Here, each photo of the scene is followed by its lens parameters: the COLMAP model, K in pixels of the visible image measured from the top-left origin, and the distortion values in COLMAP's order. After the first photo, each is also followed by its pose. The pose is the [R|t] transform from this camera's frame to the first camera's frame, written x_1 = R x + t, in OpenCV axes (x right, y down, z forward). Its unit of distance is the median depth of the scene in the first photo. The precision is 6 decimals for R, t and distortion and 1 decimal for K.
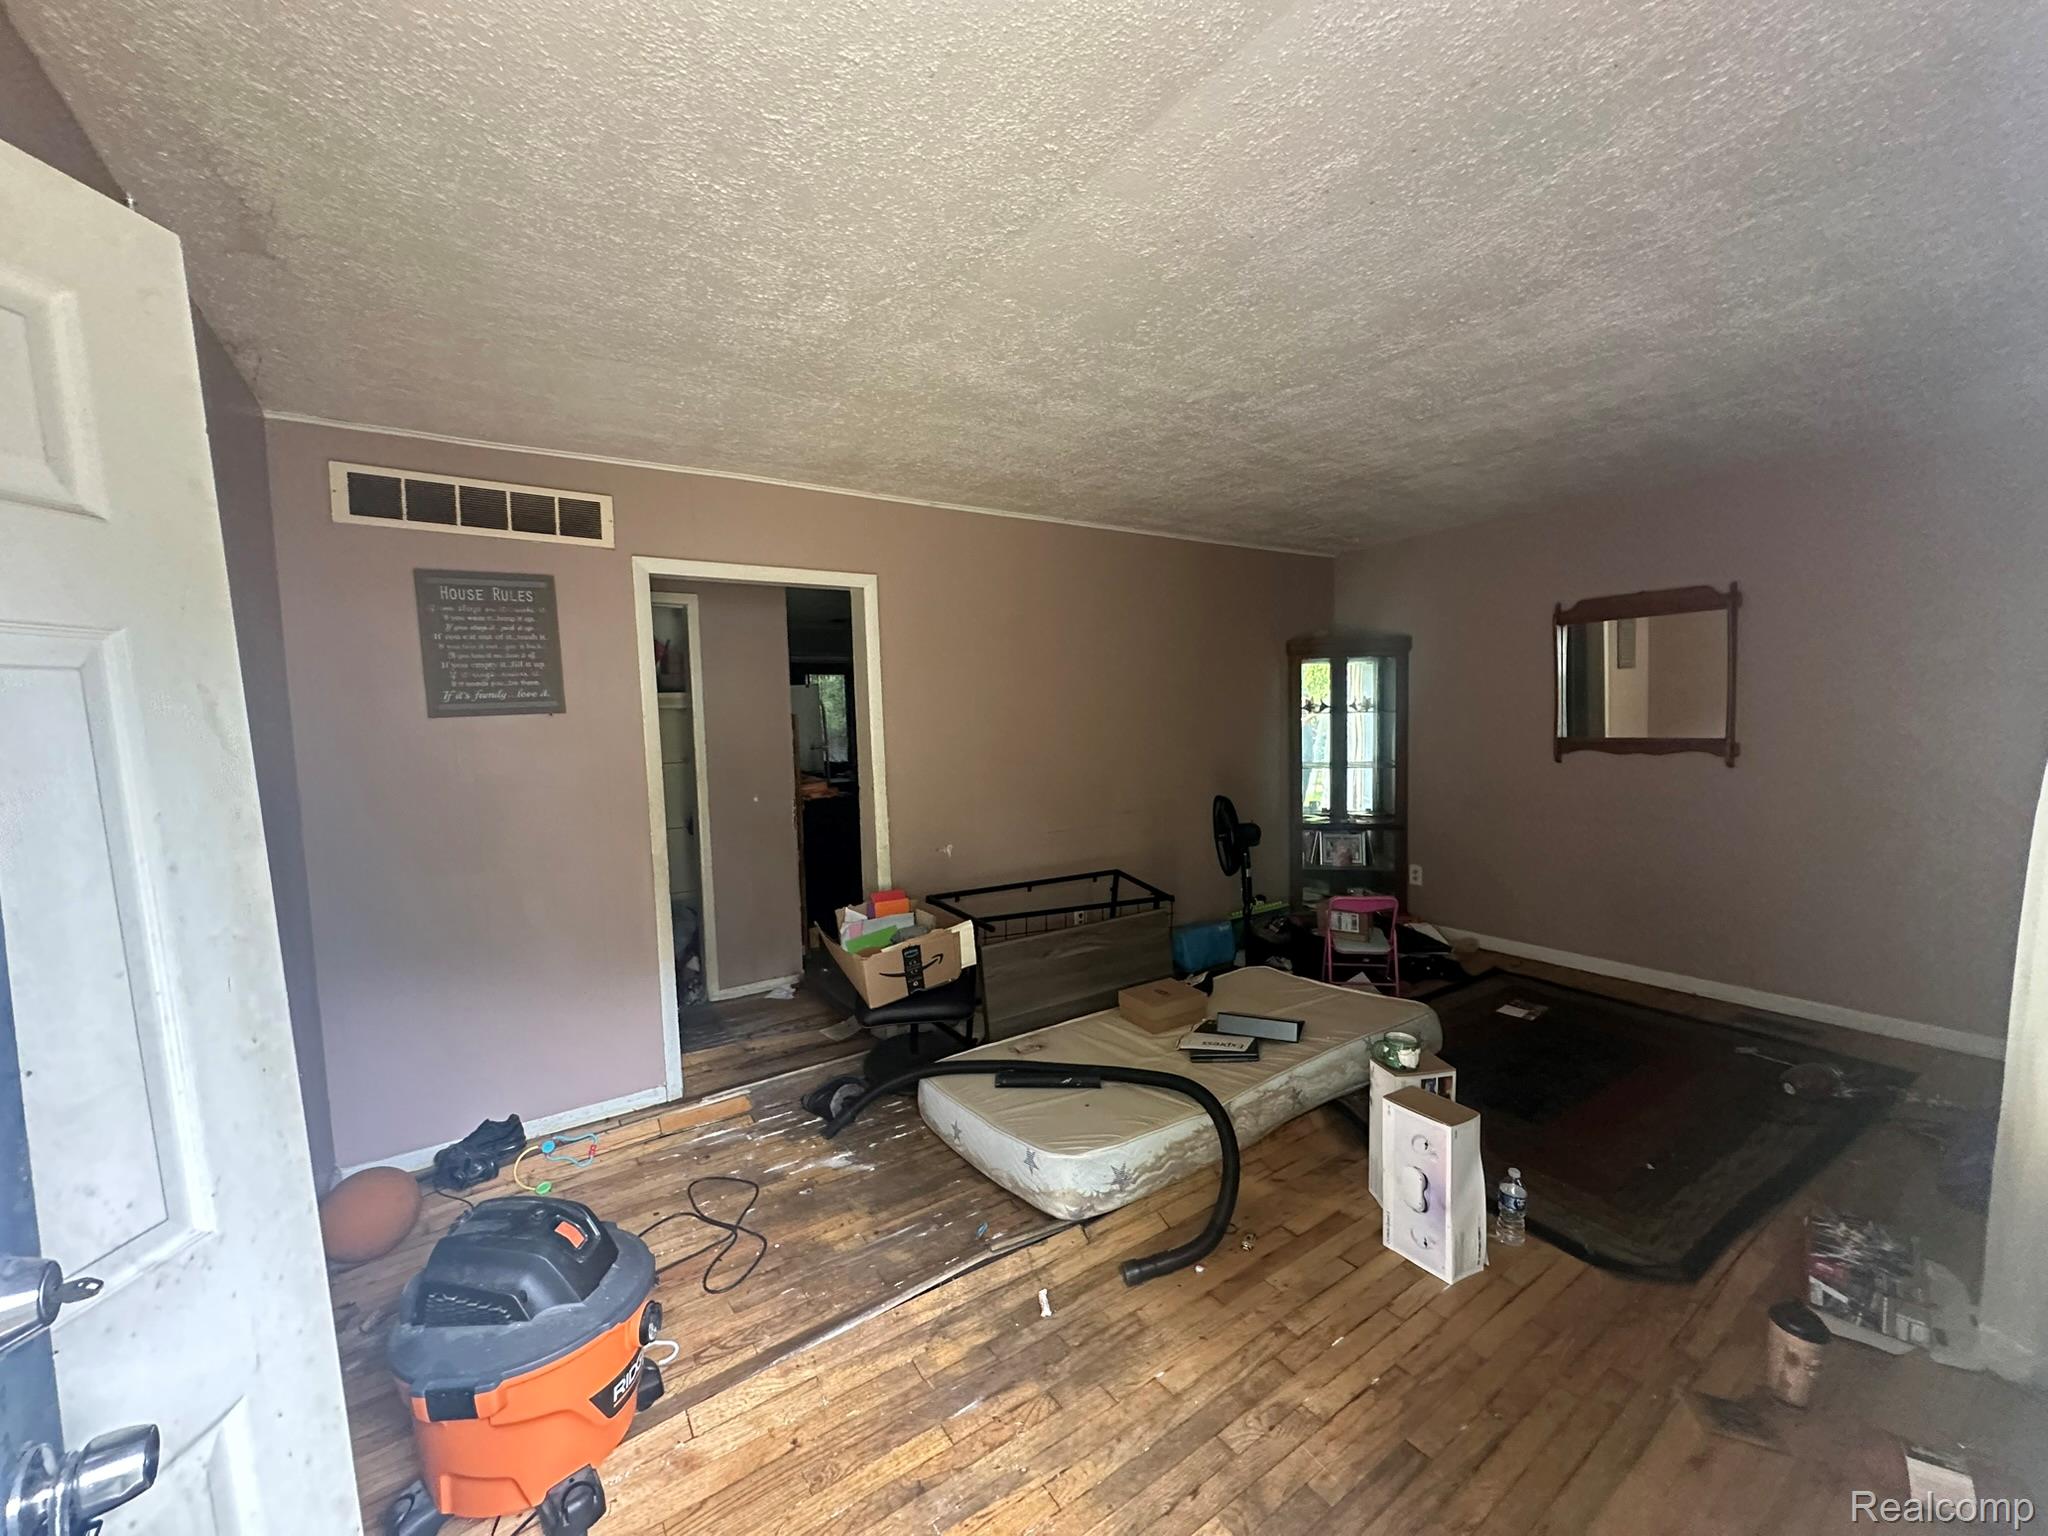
lens RADIAL K [[819.9, 0, 1024.0], [0, 819.9, 768.0], [0, 0, 1]] dist [0.000158, 0.000014]
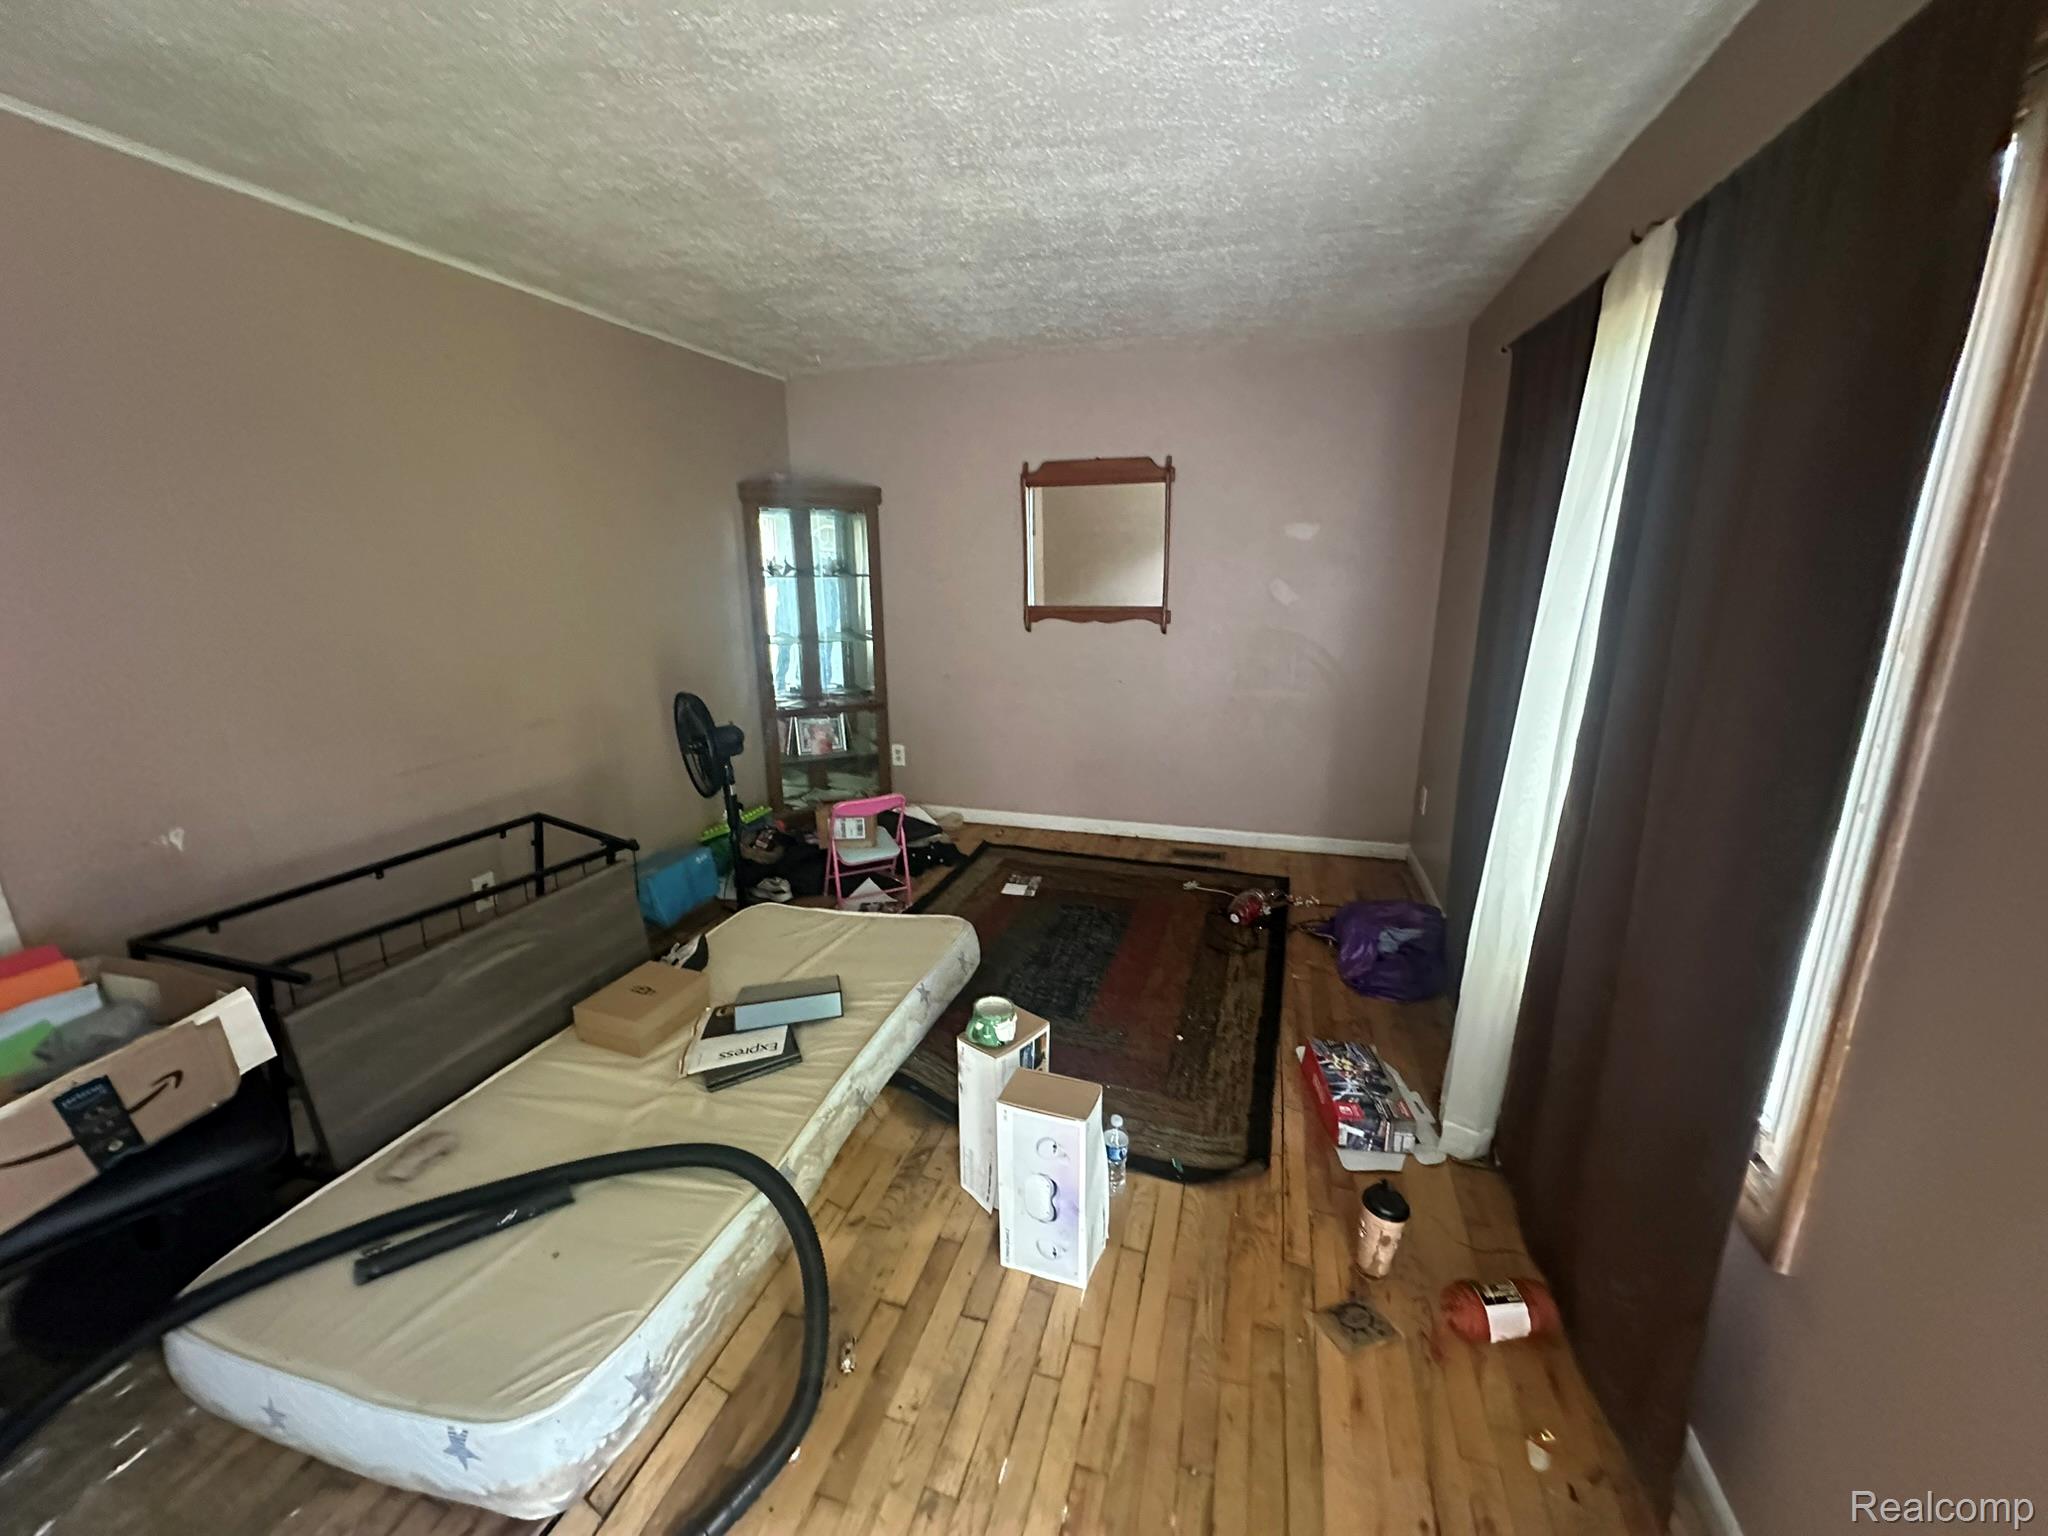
lens RADIAL K [[819.9, 0, 1024.0], [0, 819.9, 768.0], [0, 0, 1]] dist [0.000158, 0.000014]
pose [[0.777115, -0.134452, 0.614829, 0.017271], [0.027932, 0.983320, 0.179729, -0.029595], [-0.628739, -0.122497, 0.767908, 0.287831]]
